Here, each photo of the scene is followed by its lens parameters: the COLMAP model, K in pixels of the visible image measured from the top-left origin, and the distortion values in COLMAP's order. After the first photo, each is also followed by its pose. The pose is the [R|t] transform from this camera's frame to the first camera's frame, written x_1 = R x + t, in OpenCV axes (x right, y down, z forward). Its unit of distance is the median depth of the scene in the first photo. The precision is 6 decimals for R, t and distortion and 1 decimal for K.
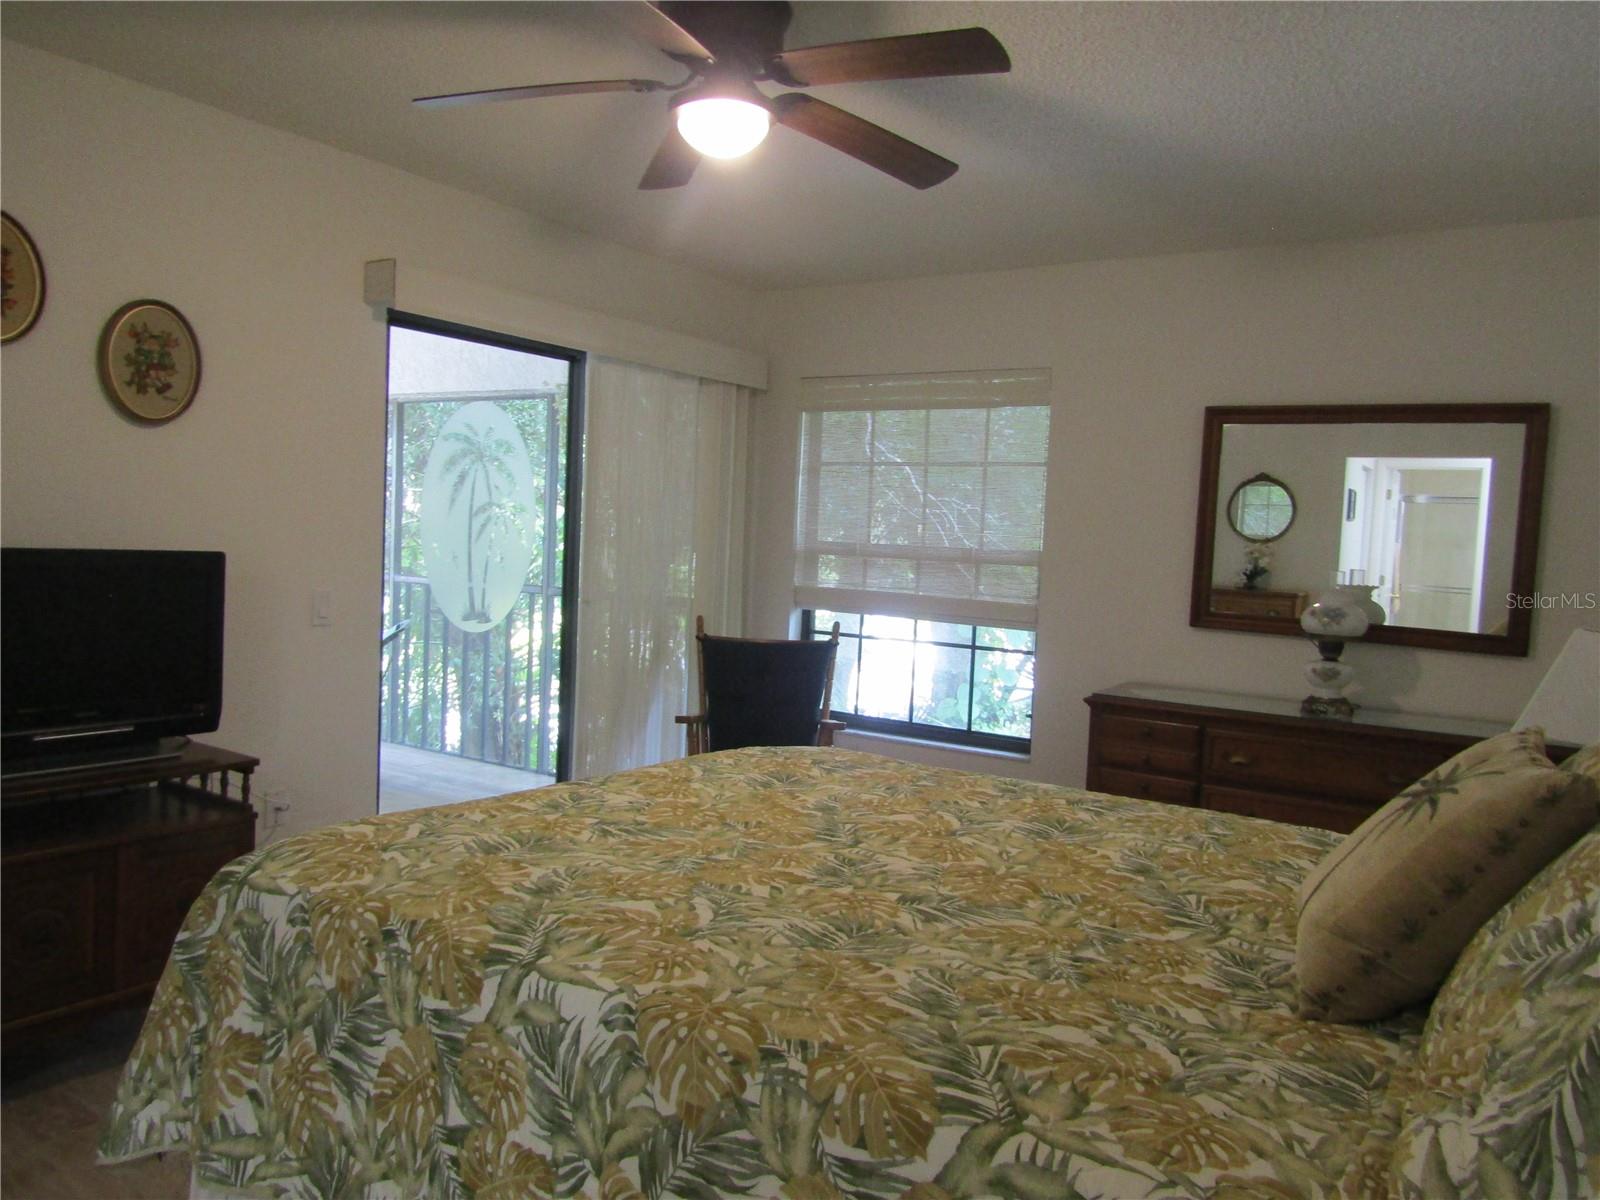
lens RADIAL K [[1143.3, 0, 800.0], [0, 1143.3, 600.0], [0, 0, 1]] dist [-0.009154, 0.004866]
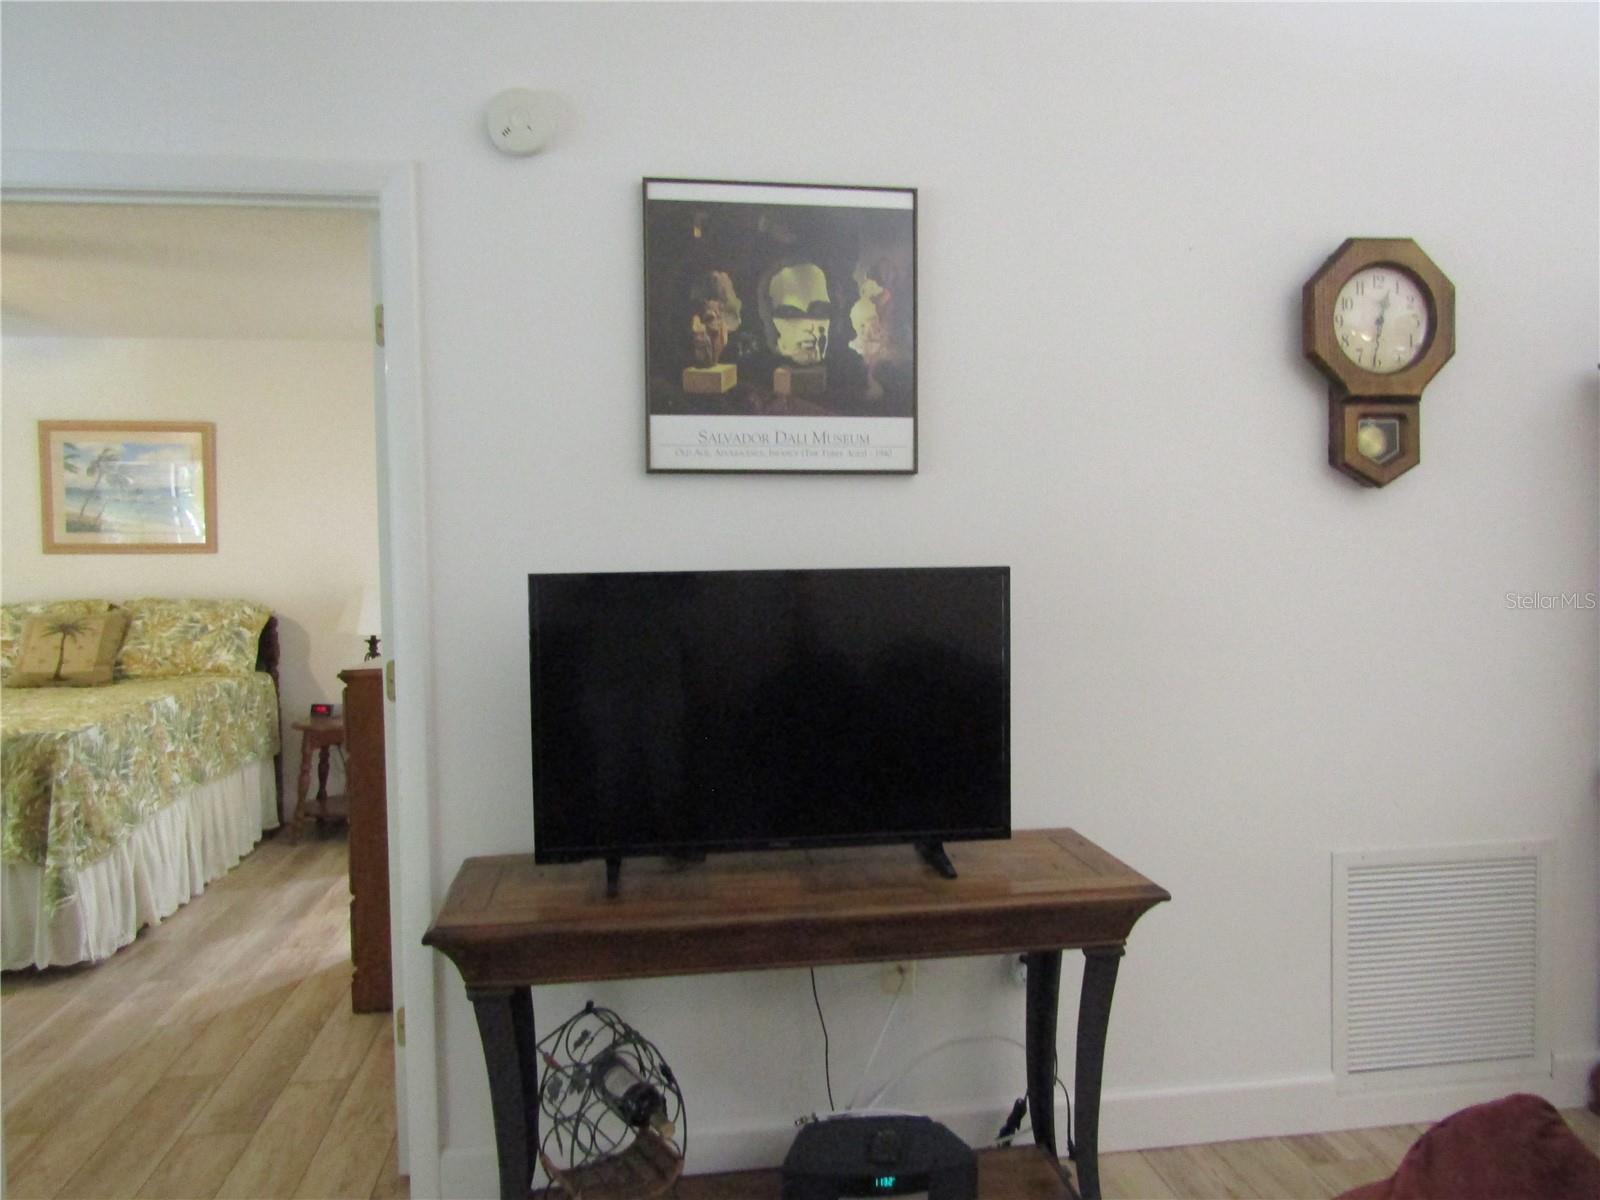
lens RADIAL K [[1143.3, 0, 800.0], [0, 1143.3, 600.0], [0, 0, 1]] dist [-0.009154, 0.004866]
pose [[-0.658851, -0.065250, 0.749438, -1.235929], [0.031216, 0.993002, 0.113899, -0.086330], [-0.751625, 0.098437, -0.652204, 0.554637]]
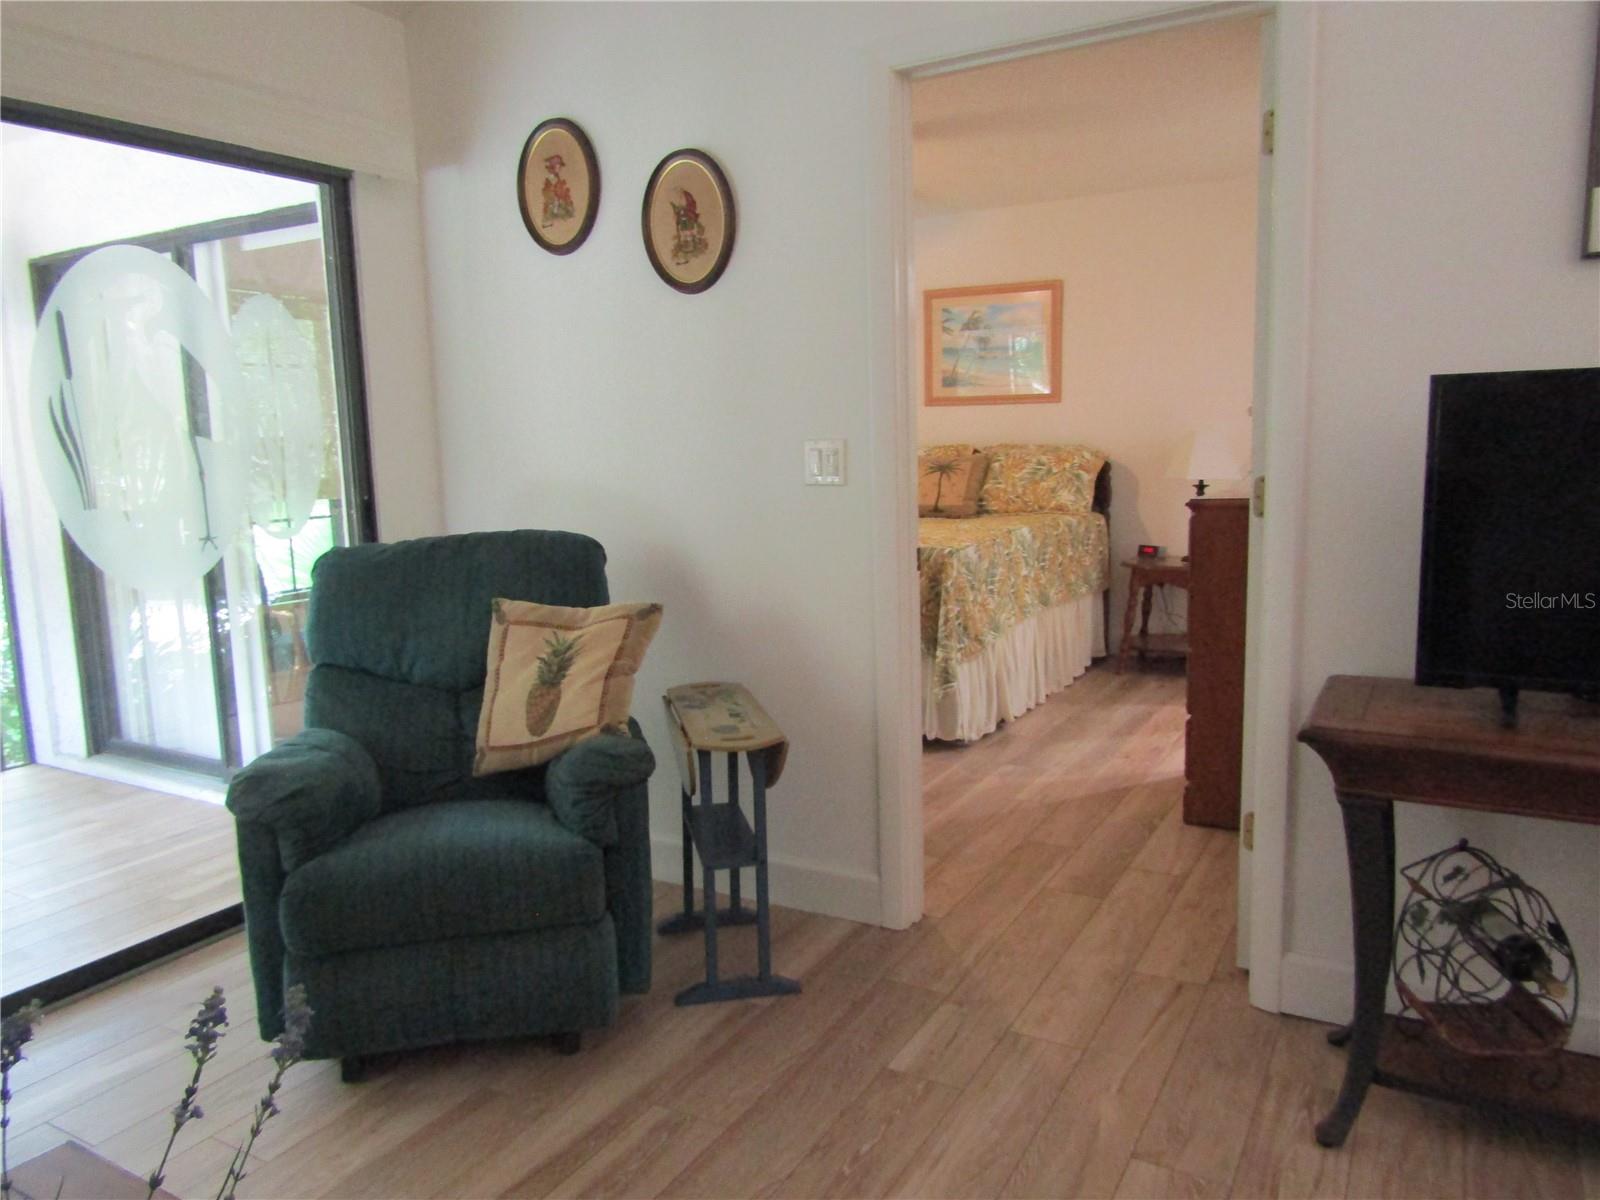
lens RADIAL K [[1143.3, 0, 800.0], [0, 1143.3, 600.0], [0, 0, 1]] dist [-0.009154, 0.004866]
pose [[-0.050624, -0.183563, 0.981704, -1.241103], [0.085183, 0.978588, 0.187373, -0.064437], [-0.995078, 0.093110, -0.033903, 0.595477]]
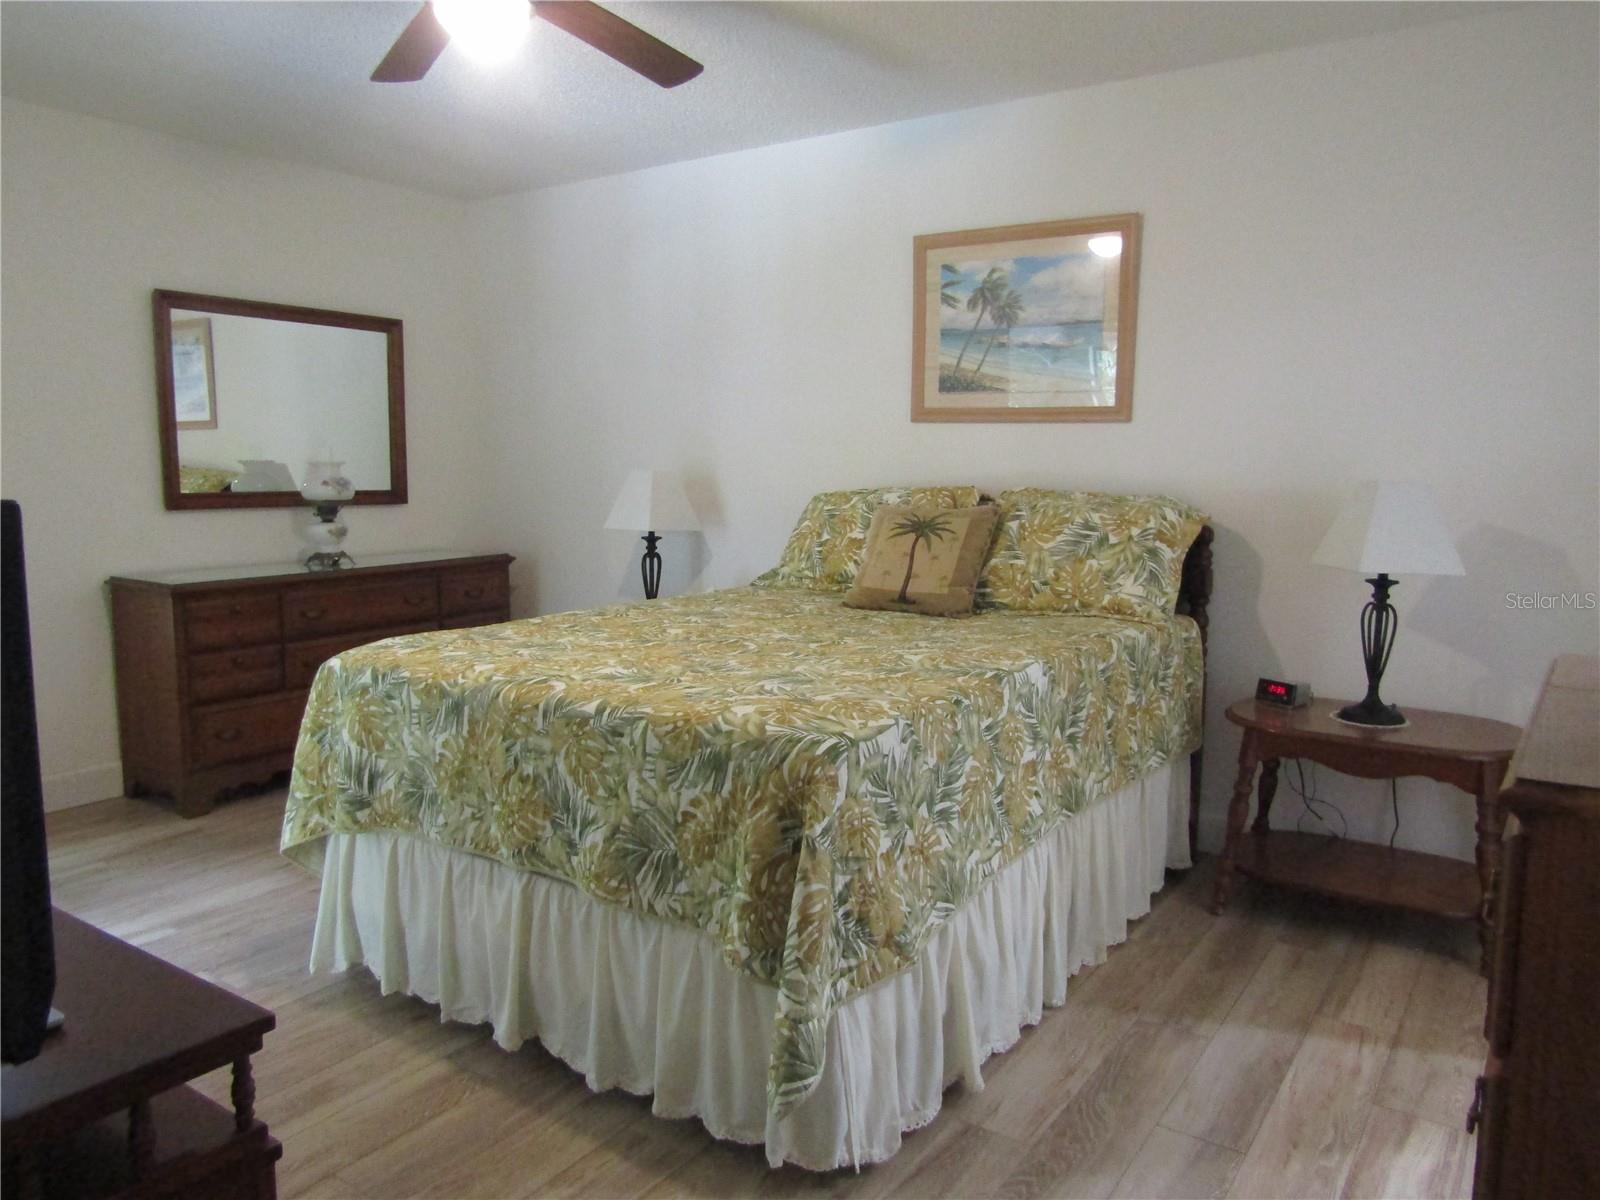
lens RADIAL K [[1143.3, 0, 800.0], [0, 1143.3, 600.0], [0, 0, 1]] dist [-0.009154, 0.004866]
pose [[0.031774, -0.169957, 0.984939, -0.652577], [0.057174, 0.984132, 0.167973, -0.036287], [-0.997858, 0.050976, 0.040987, 0.409447]]
